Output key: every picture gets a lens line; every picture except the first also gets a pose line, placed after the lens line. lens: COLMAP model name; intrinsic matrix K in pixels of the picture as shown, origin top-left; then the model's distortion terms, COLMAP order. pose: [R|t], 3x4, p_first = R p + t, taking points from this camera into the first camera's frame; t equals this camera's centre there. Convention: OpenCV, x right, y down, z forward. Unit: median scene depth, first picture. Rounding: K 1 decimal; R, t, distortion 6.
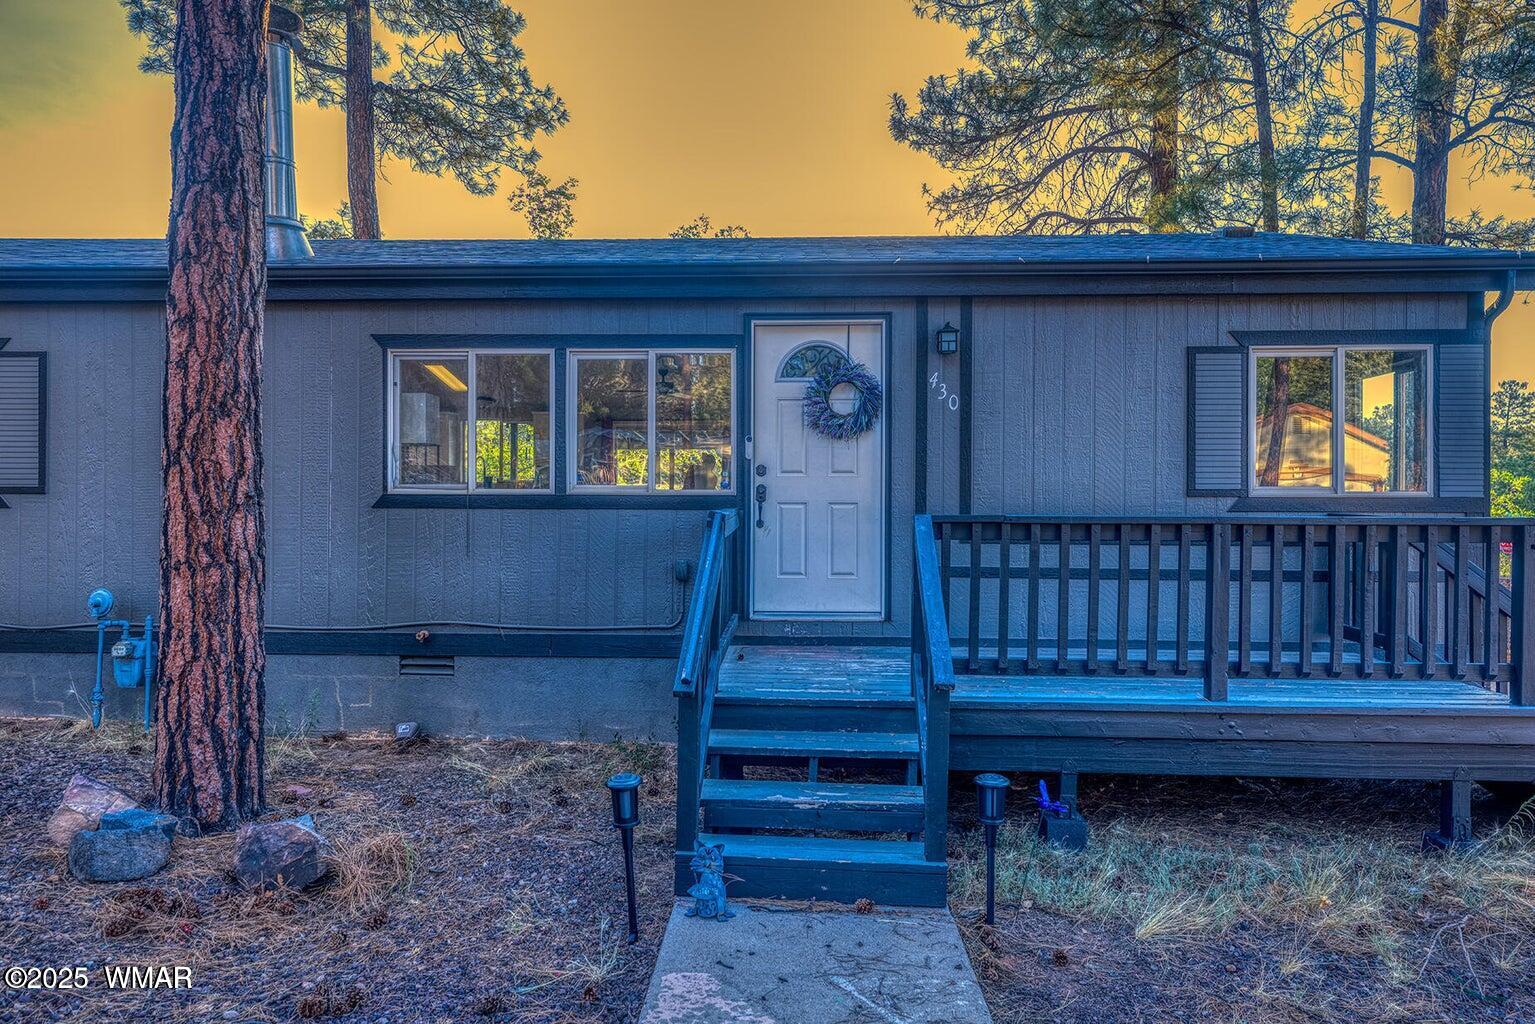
lens RADIAL K [[1042.4, 0, 779.4], [0, 1042.4, 511.2], [0, 0, 1]] dist [0.006343, 0.001685]
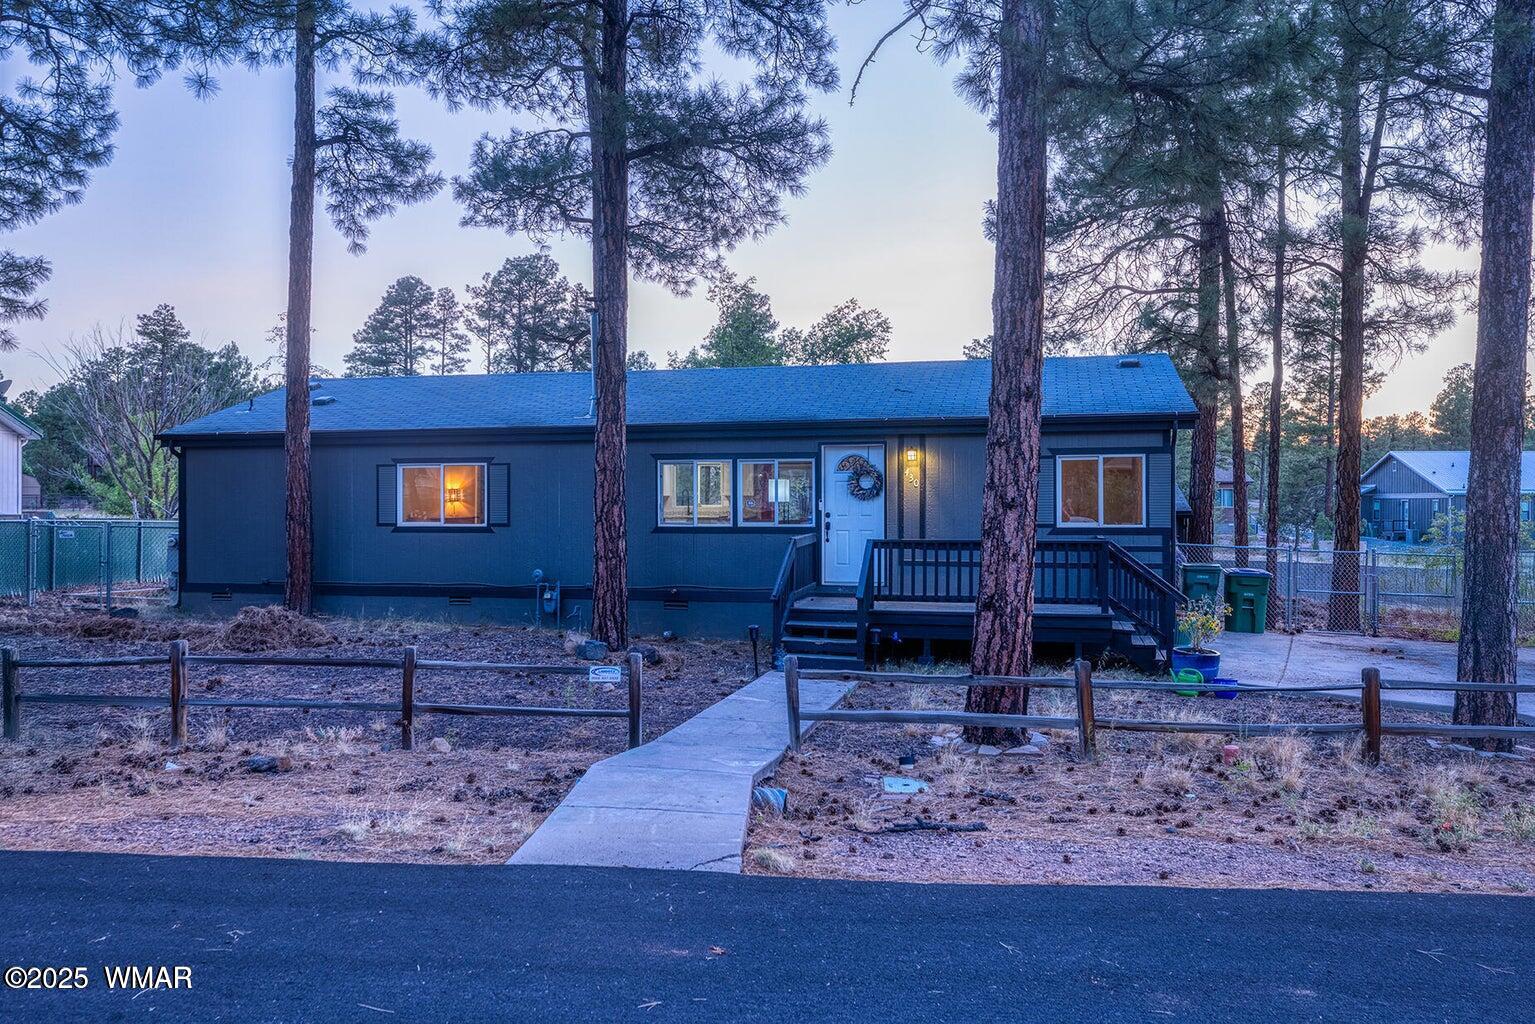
lens RADIAL K [[1364.6, 0, 767.5], [0, 1364.6, 512.0], [0, 0, 1]] dist [-0.068366, -0.000197]
pose [[0.981198, -0.004104, -0.192960, 0.407642], [0.005501, 0.999962, 0.006703, -0.066322], [0.192925, -0.007638, 0.981184, -1.791605]]
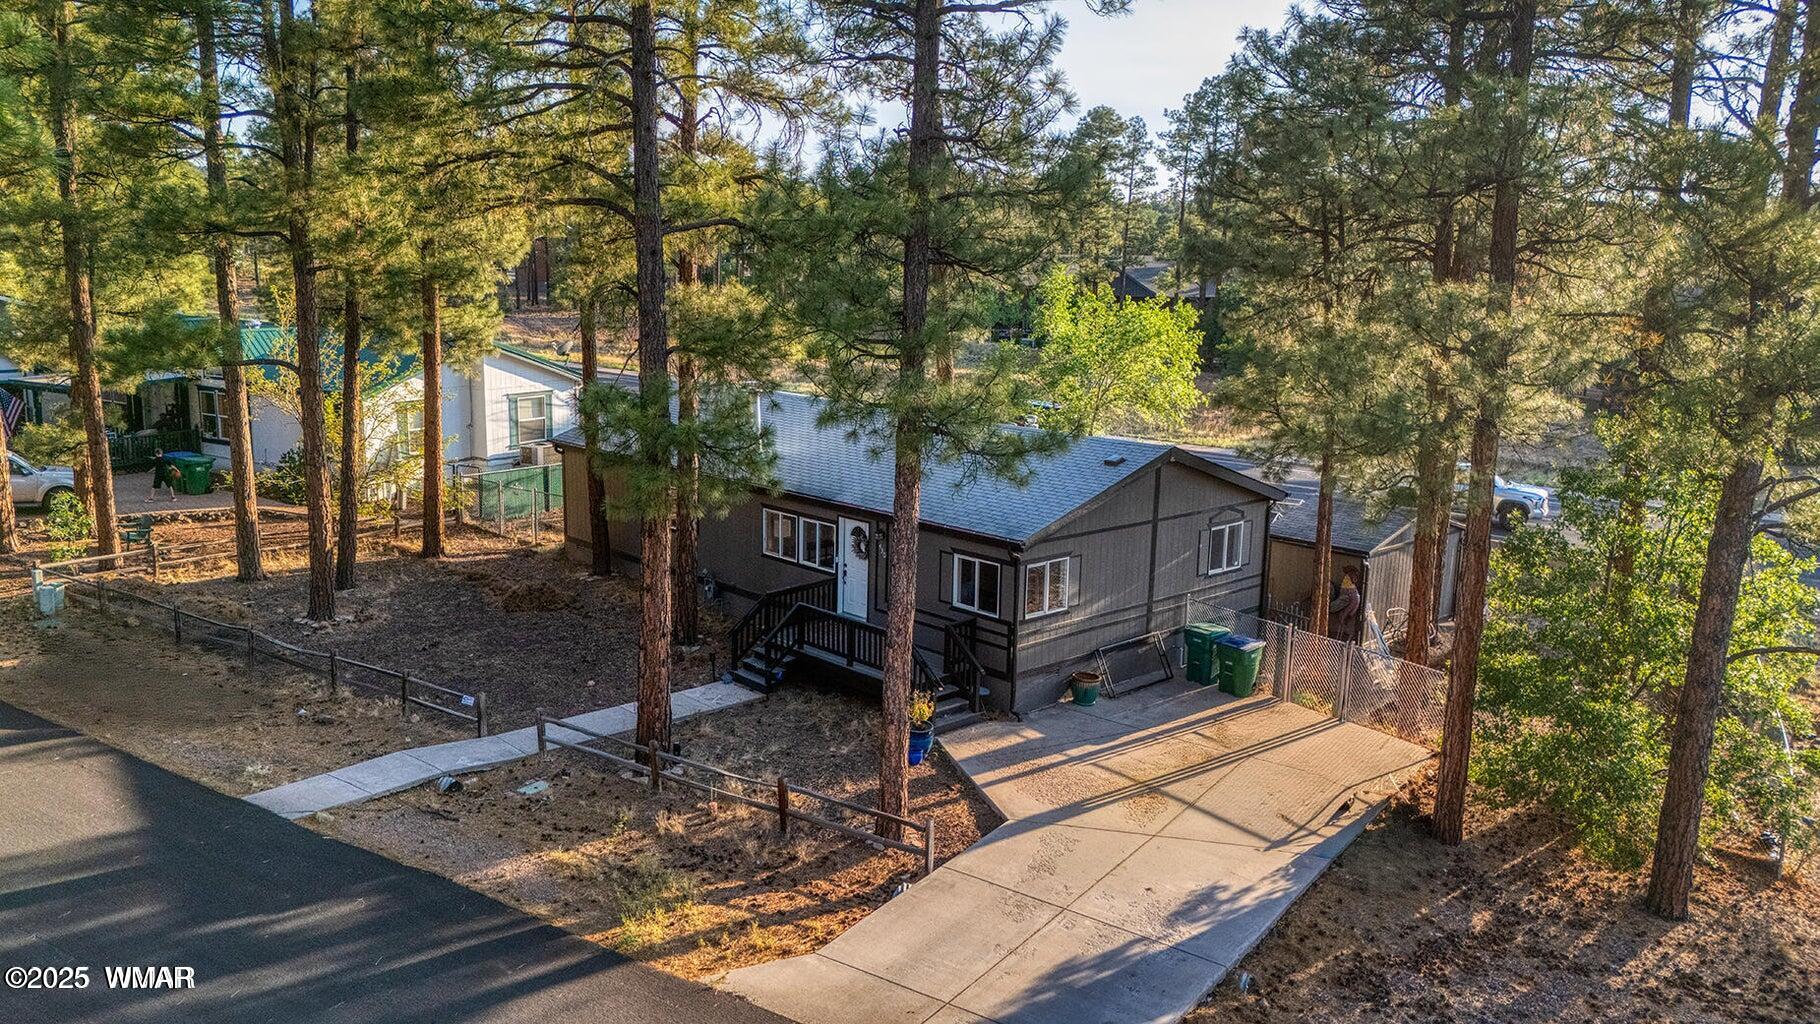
lens RADIAL K [[1745.2, 0, 910.0], [0, 1745.2, 512.0], [0, 0, 1]] dist [0.204498, -0.000860]
pose [[0.689734, 0.150819, -0.708181, 3.685108], [-0.009567, 0.979879, 0.199364, -1.204457], [0.723999, -0.130733, 0.677299, -2.257573]]
